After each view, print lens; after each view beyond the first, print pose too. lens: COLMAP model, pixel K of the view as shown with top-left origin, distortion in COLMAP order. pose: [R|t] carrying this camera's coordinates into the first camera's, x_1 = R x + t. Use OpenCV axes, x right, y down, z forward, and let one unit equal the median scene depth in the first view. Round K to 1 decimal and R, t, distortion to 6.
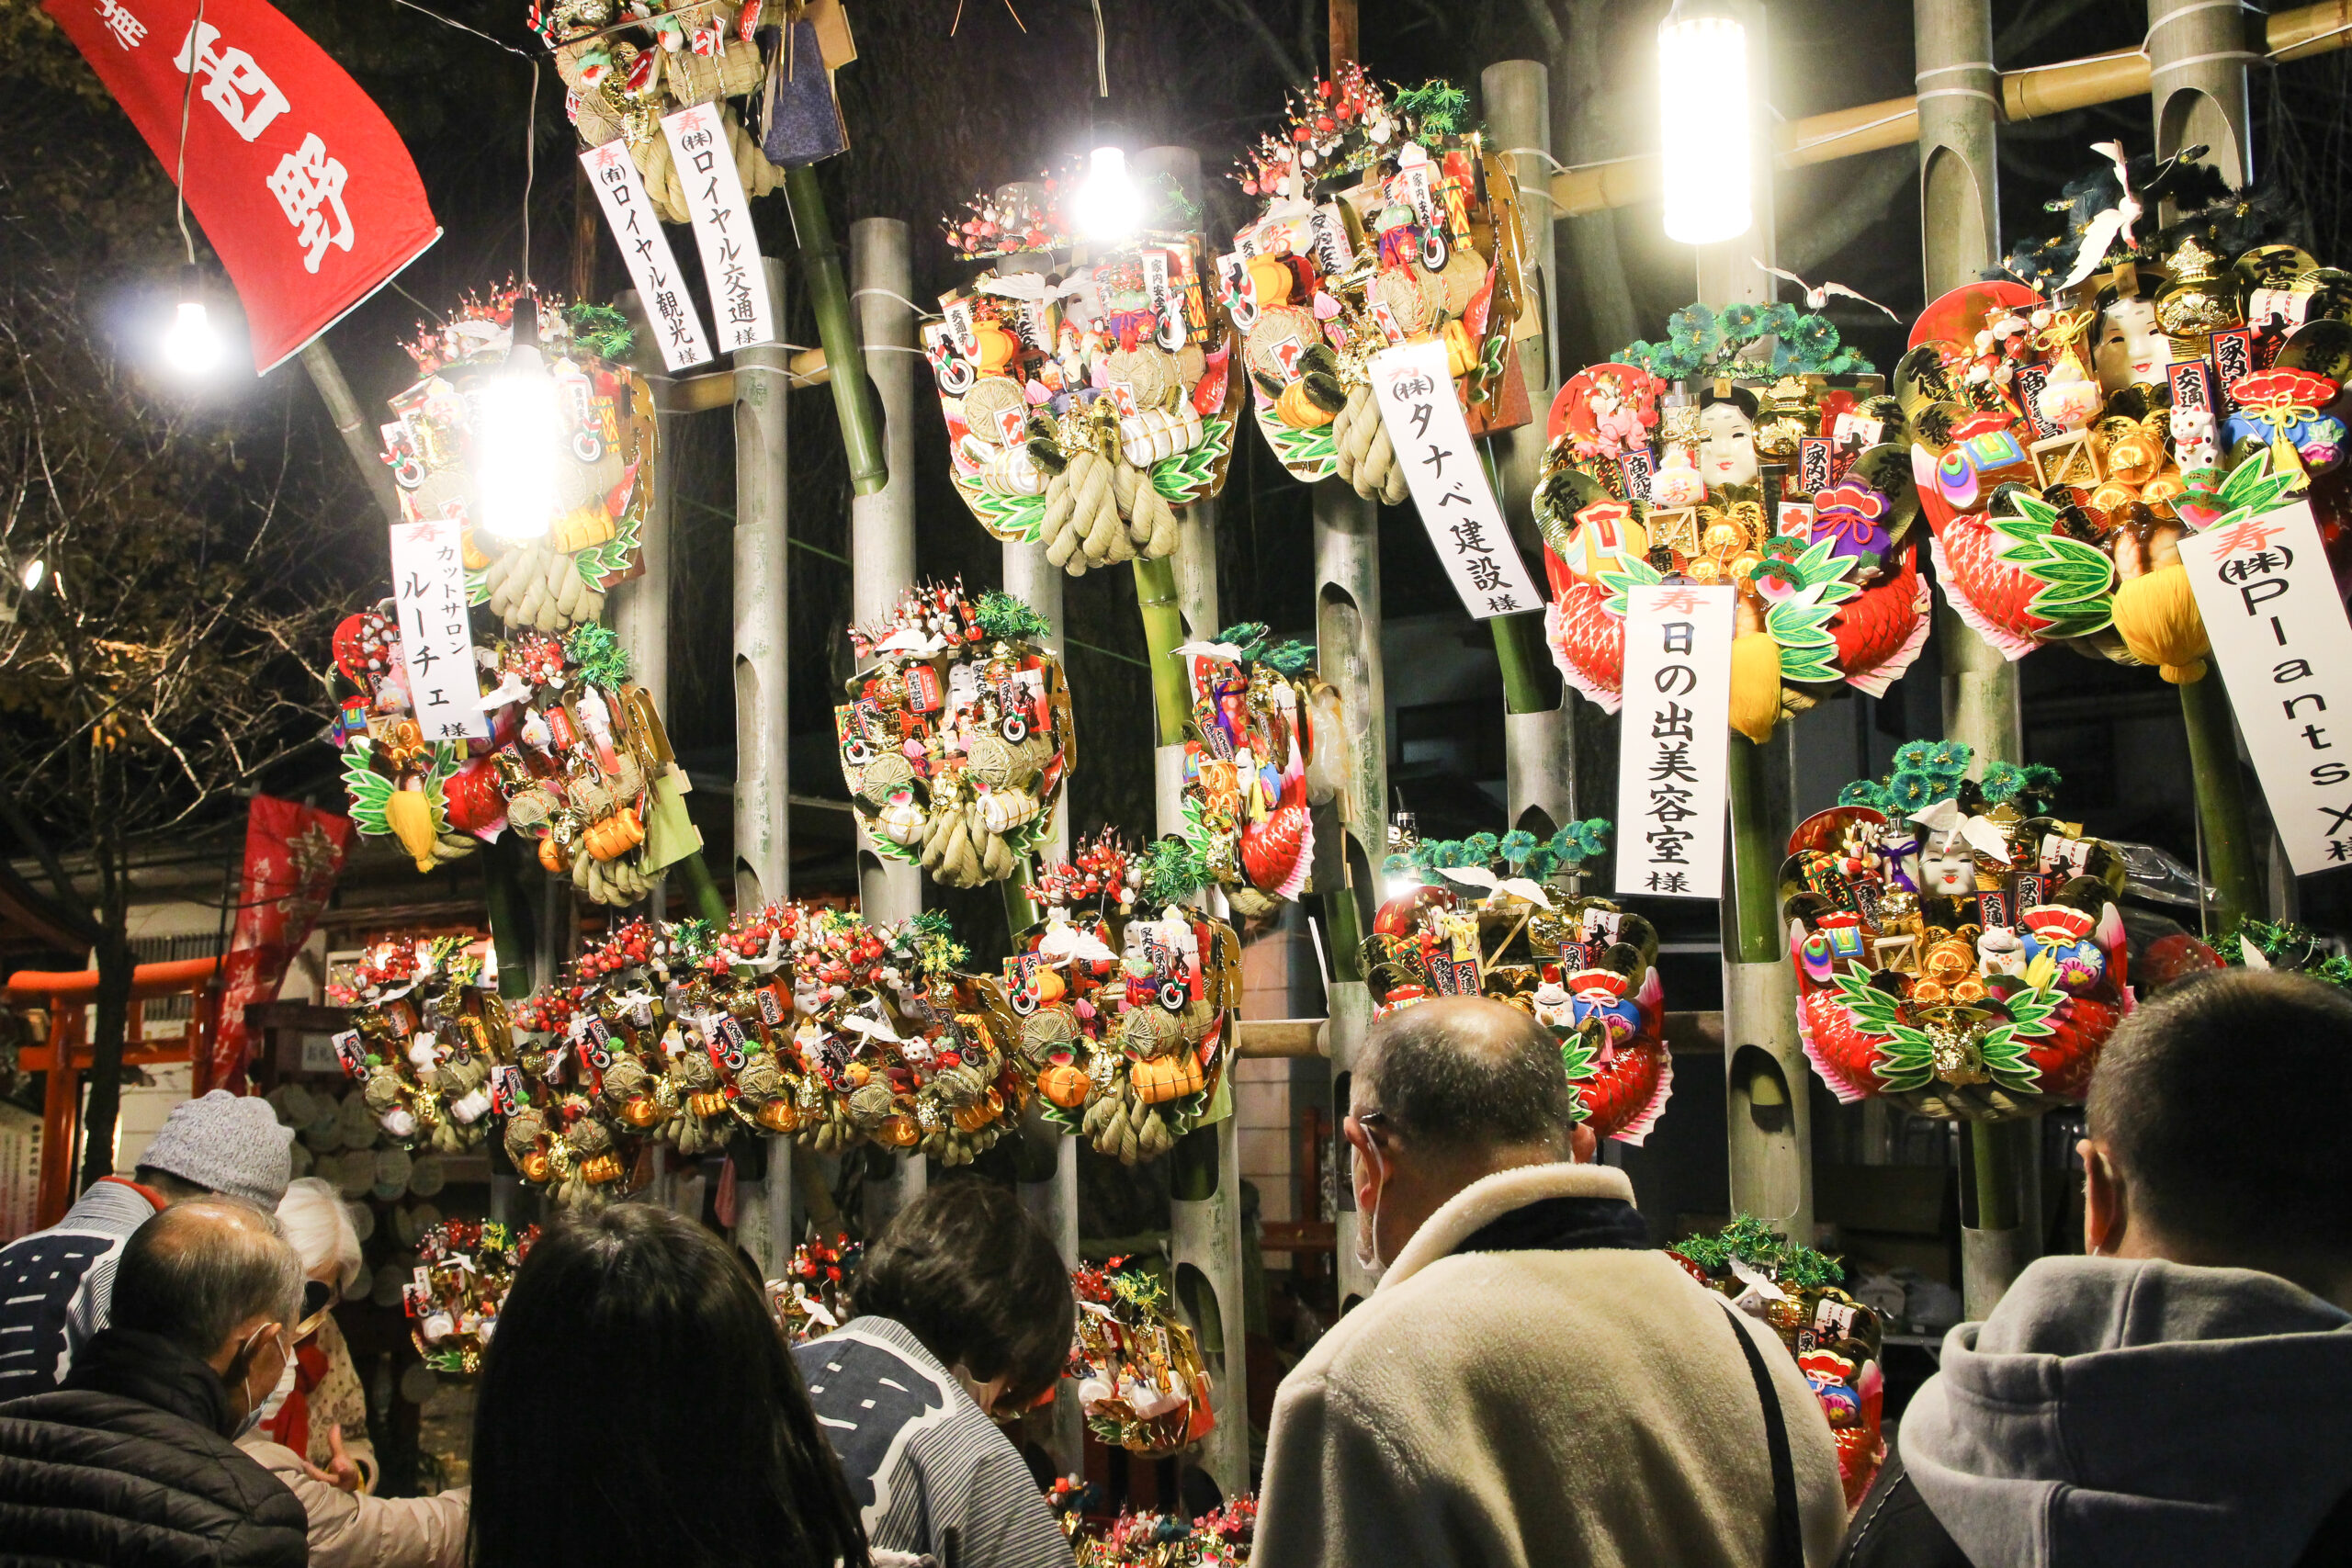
lens RADIAL K [[2495.3, 0, 1176.0], [0, 2495.3, 784.0], [0, 0, 1]] dist [-0.010339, 0.004418]
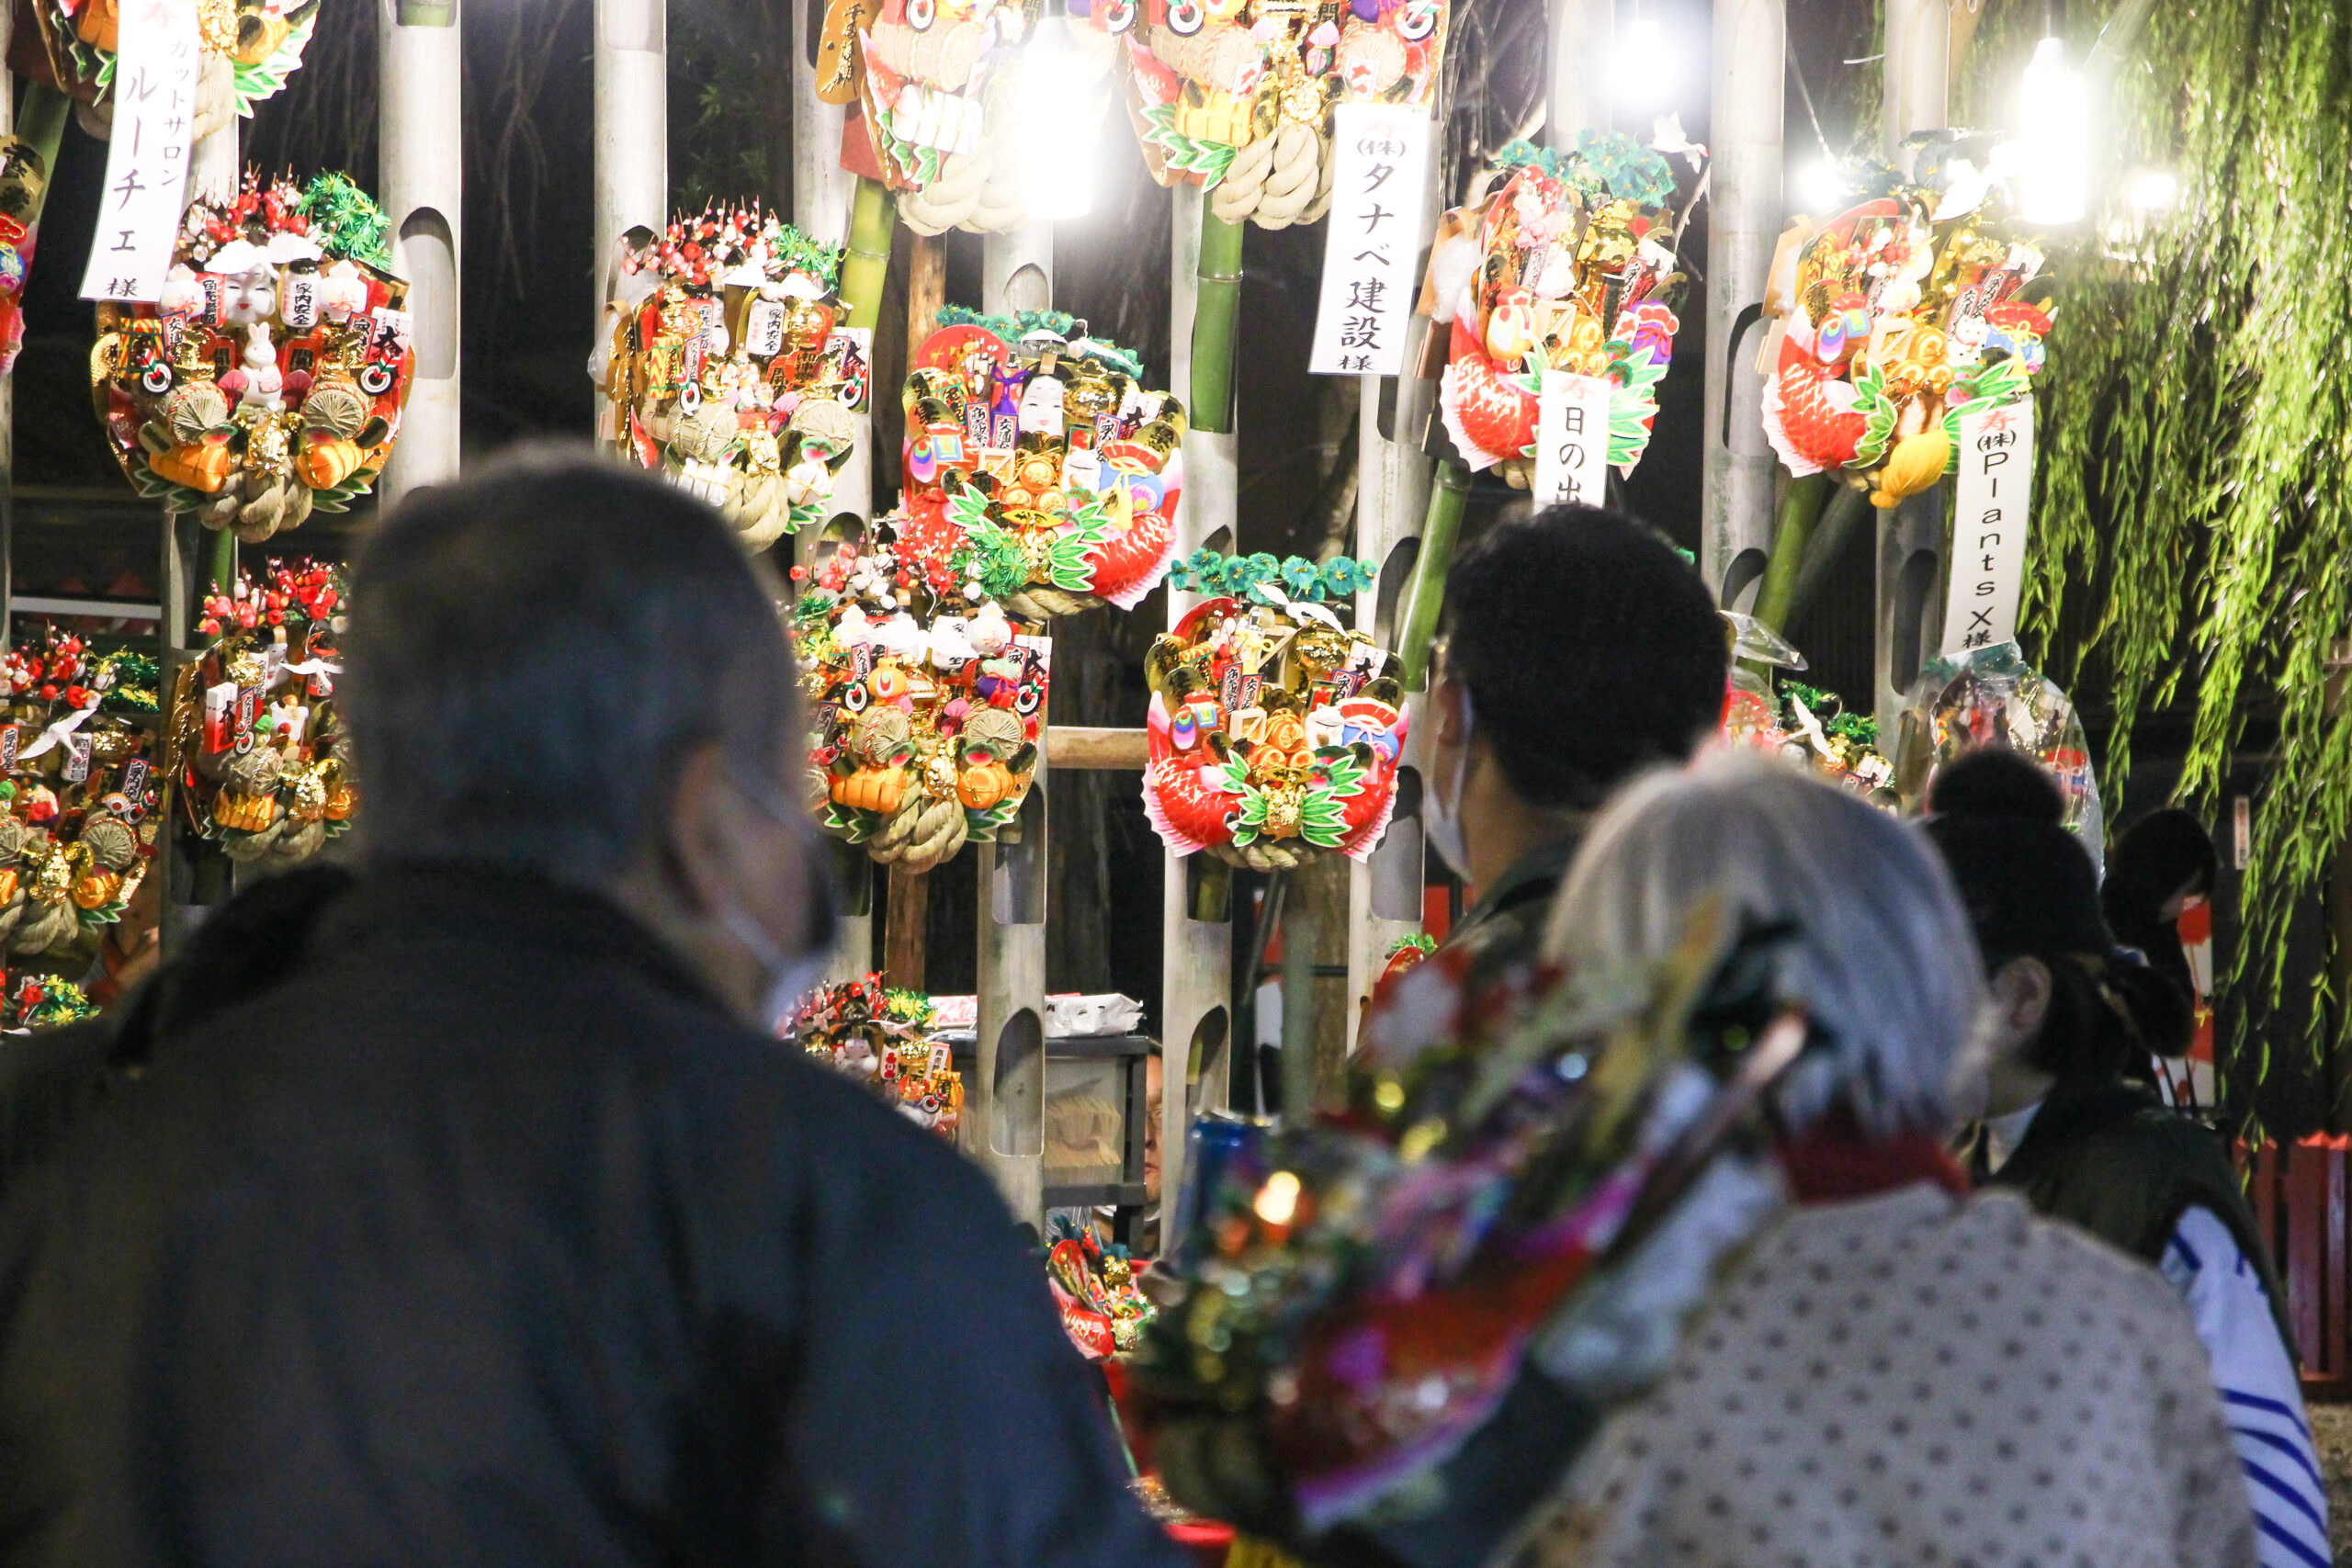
lens RADIAL K [[7419.2, 0, 1176.0], [0, 7419.2, 784.0], [0, 0, 1]] dist [0.532894, 0.529505]
pose [[0.402266, 0.015065, 0.915399, -3.052086], [-0.122948, 0.991697, 0.037707, 0.001682], [-0.907230, -0.127715, 0.400778, -0.246635]]
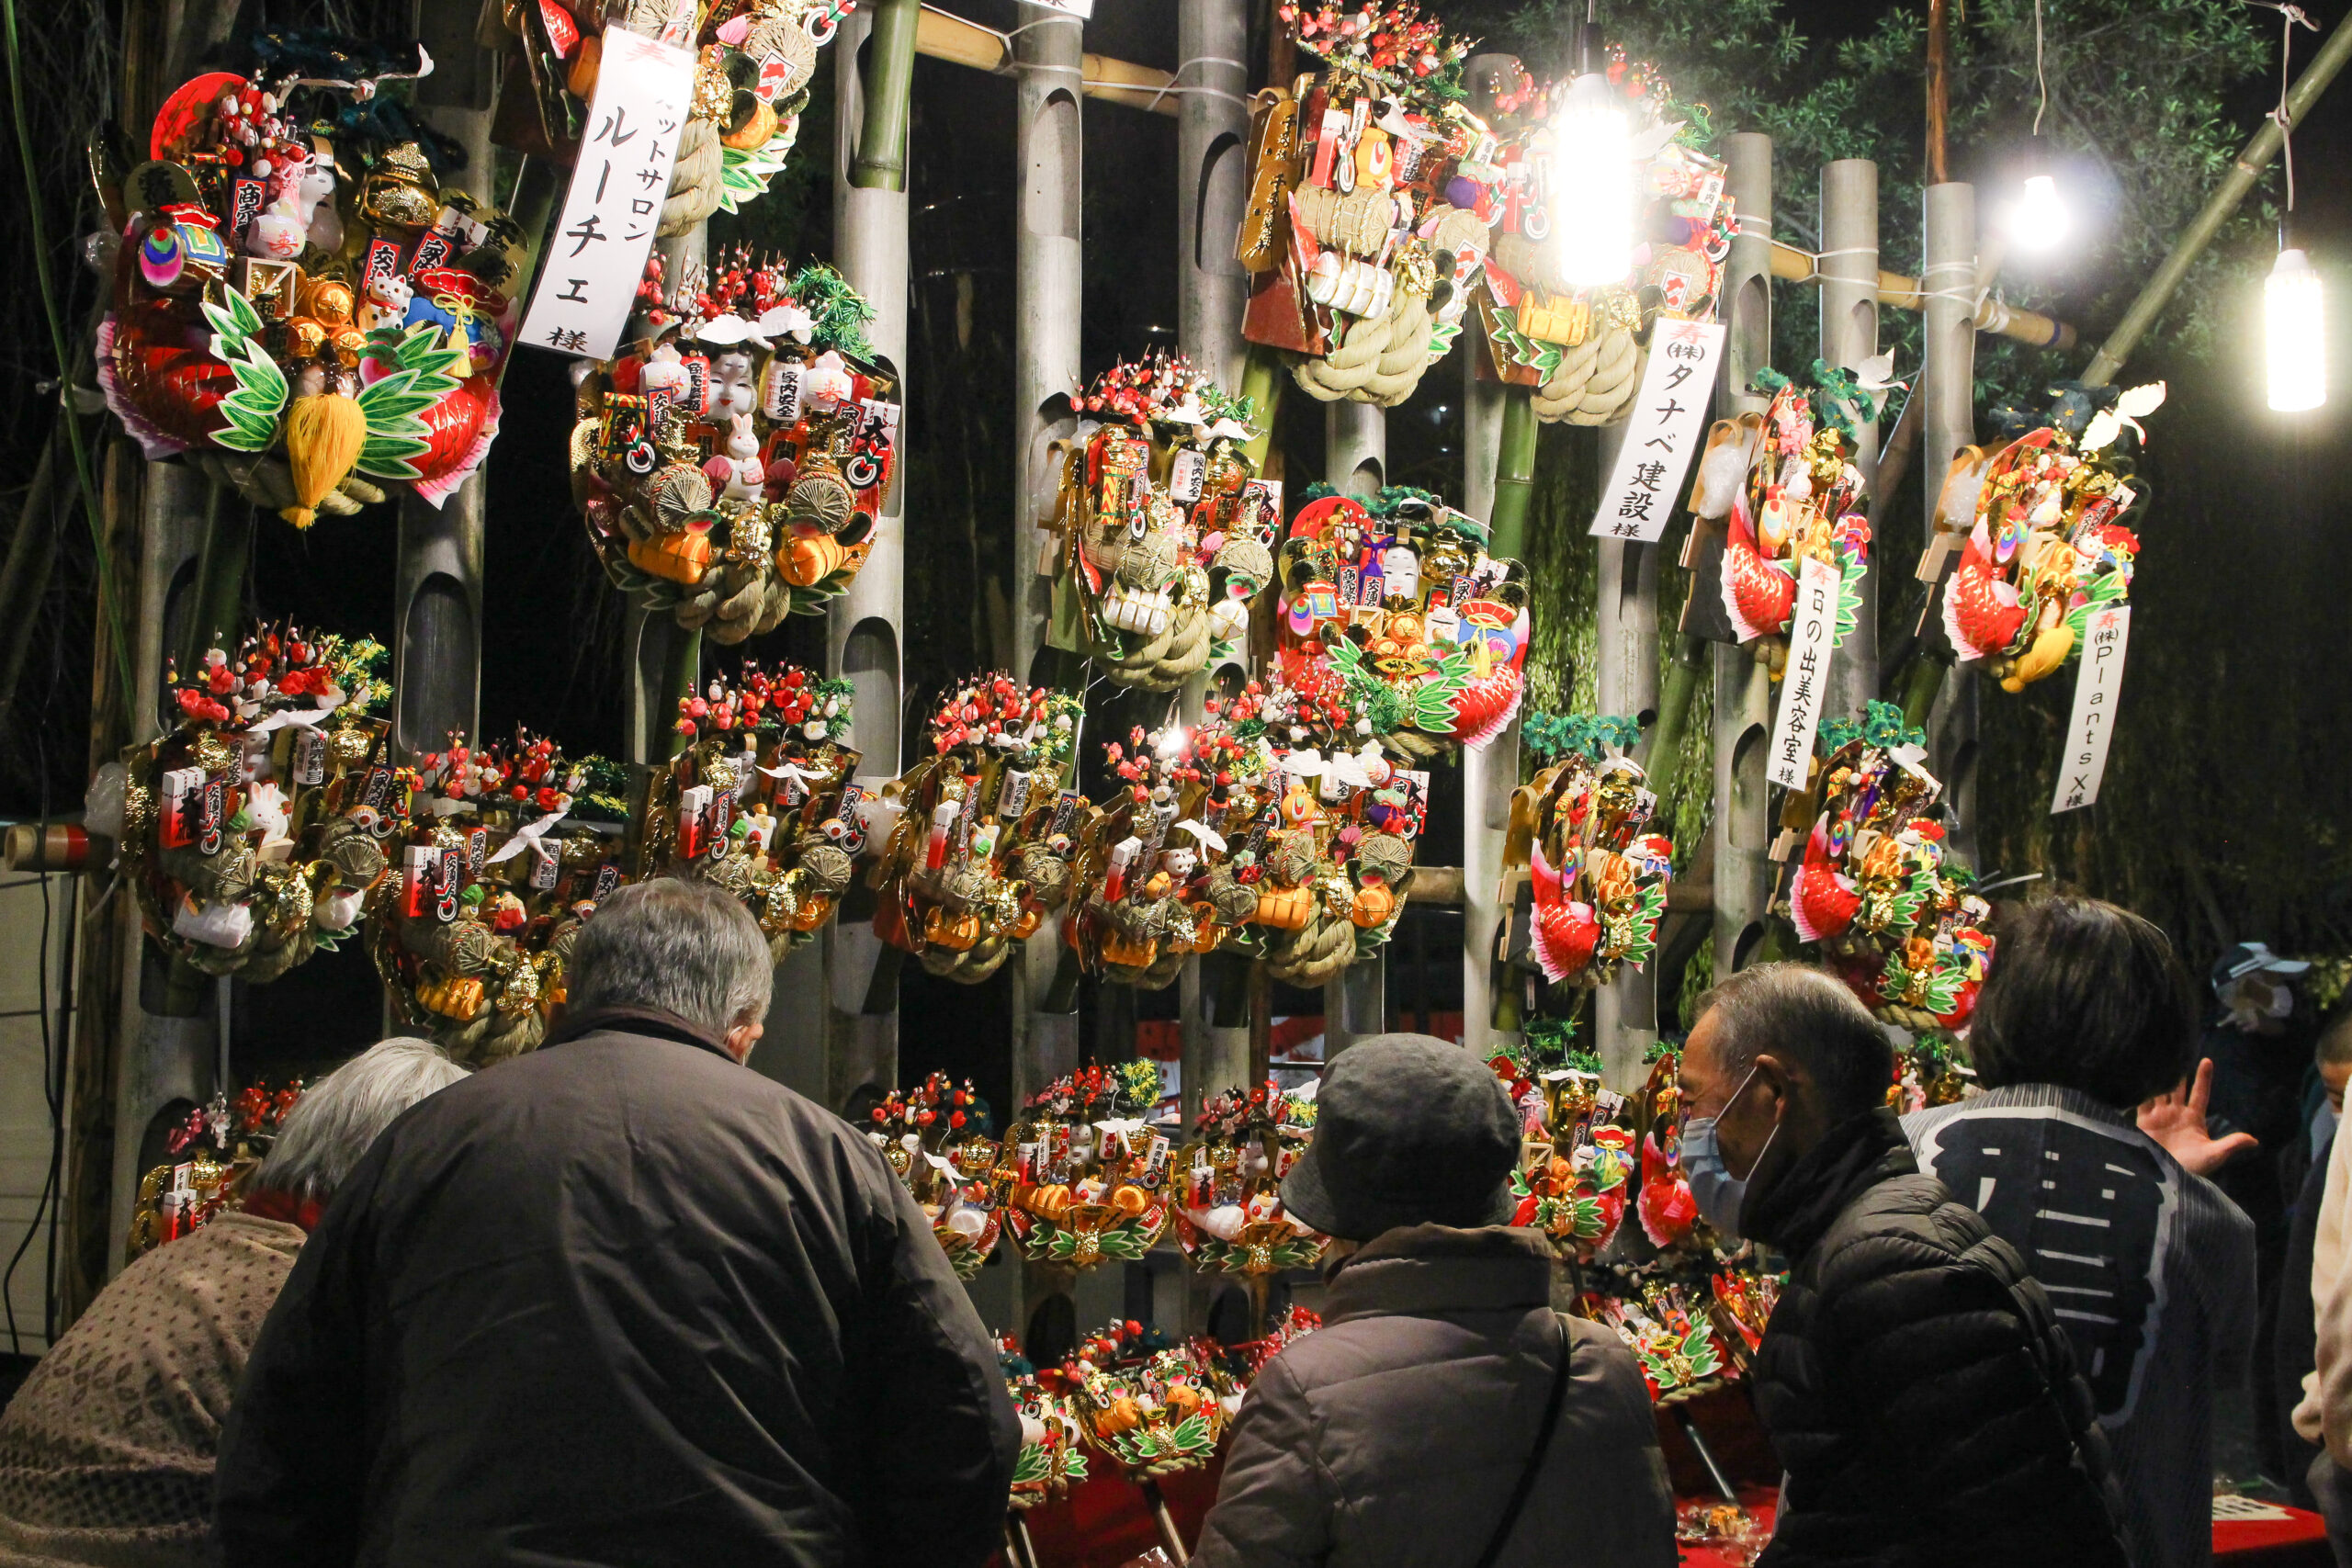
lens RADIAL K [[2615.7, 0, 1108.8], [0, 2615.7, 781.3], [0, 0, 1]] dist [-0.007906, 0.170622]
pose [[0.319026, 0.087392, 0.943708, -1.269952], [-0.122320, 0.991208, -0.050440, 0.159886], [-0.939819, -0.099343, 0.326911, 0.887689]]
